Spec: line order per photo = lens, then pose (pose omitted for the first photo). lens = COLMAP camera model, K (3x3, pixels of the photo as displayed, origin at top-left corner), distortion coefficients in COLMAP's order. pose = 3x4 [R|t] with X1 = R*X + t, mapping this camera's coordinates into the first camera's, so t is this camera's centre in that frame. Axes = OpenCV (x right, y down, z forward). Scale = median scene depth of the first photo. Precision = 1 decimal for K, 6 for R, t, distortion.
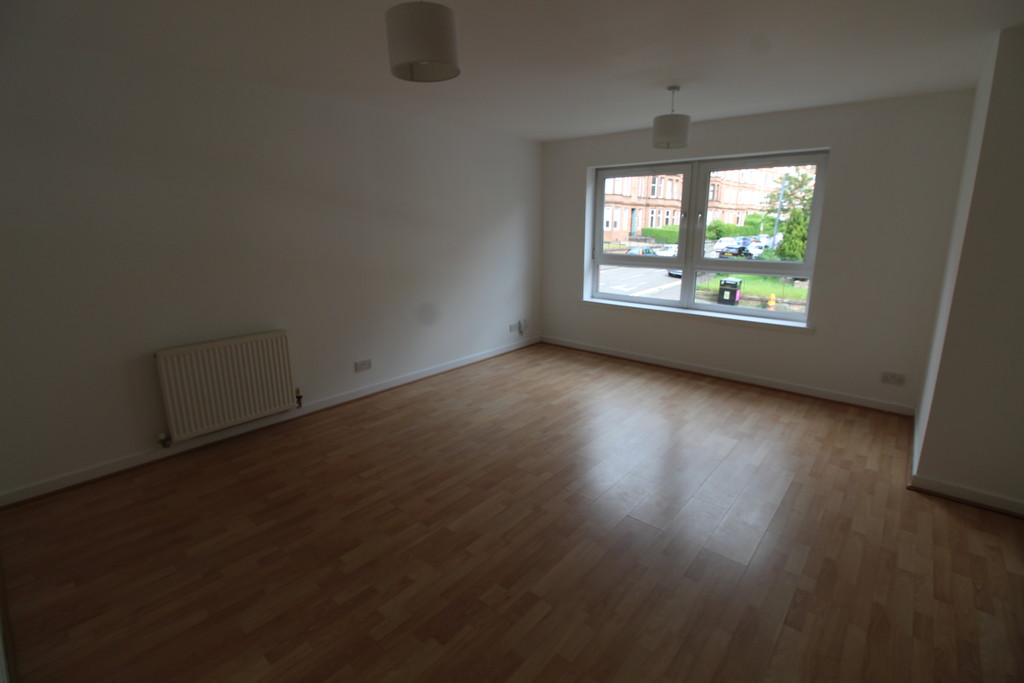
lens RADIAL K [[472.8, 0, 516.5], [0, 472.8, 334.4], [0, 0, 1]] dist [-0.000400, -0.013706]
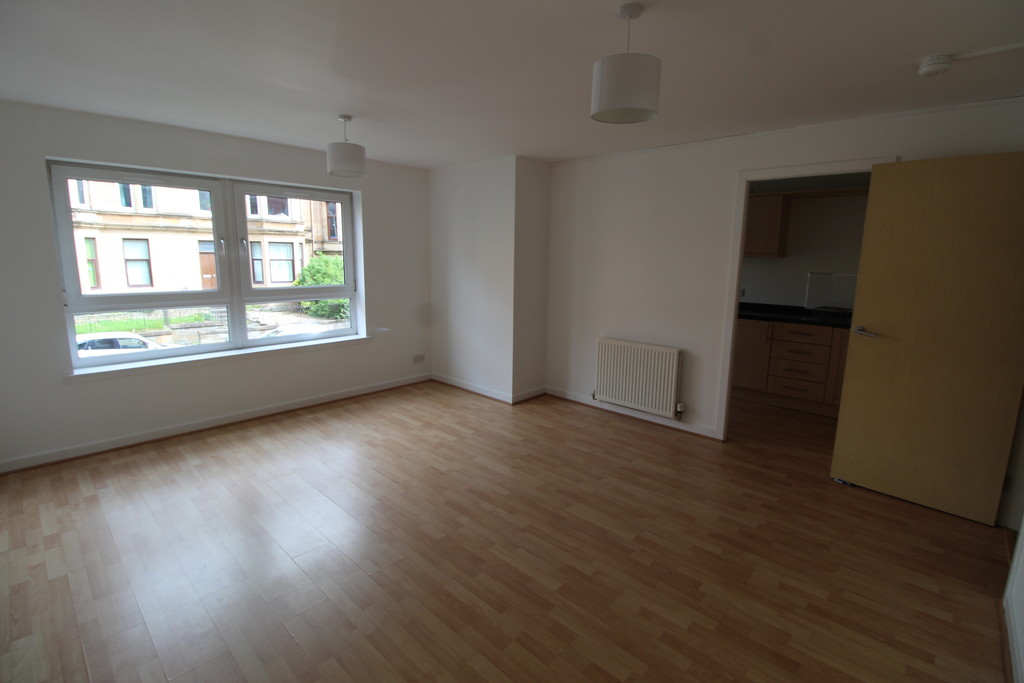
lens RADIAL K [[474.1, 0, 518.4], [0, 474.1, 333.3], [0, 0, 1]] dist [0.001350, -0.013748]
pose [[0.039751, -0.164519, 0.985573, -0.501717], [0.213233, 0.965028, 0.152489, -0.112959], [-0.976192, 0.204095, 0.073442, 0.472466]]
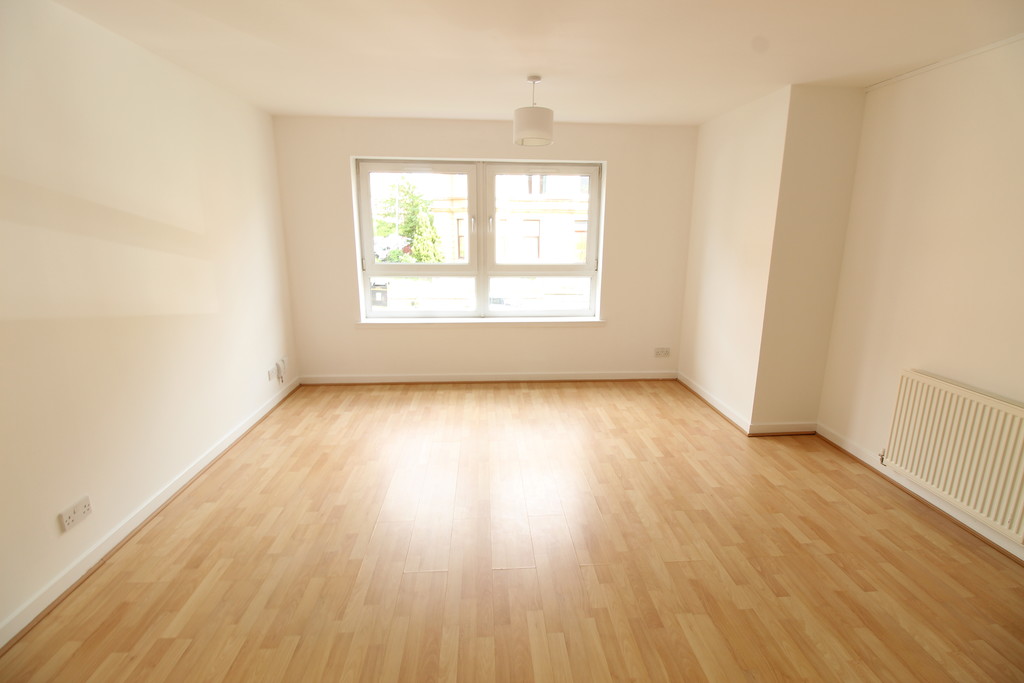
lens RADIAL K [[474.1, 0, 518.4], [0, 474.1, 333.3], [0, 0, 1]] dist [0.001350, -0.013748]
pose [[0.710247, -0.148425, 0.688127, -0.271754], [0.153587, 0.986643, 0.054288, -0.068495], [-0.686993, 0.067130, 0.723556, 0.283535]]
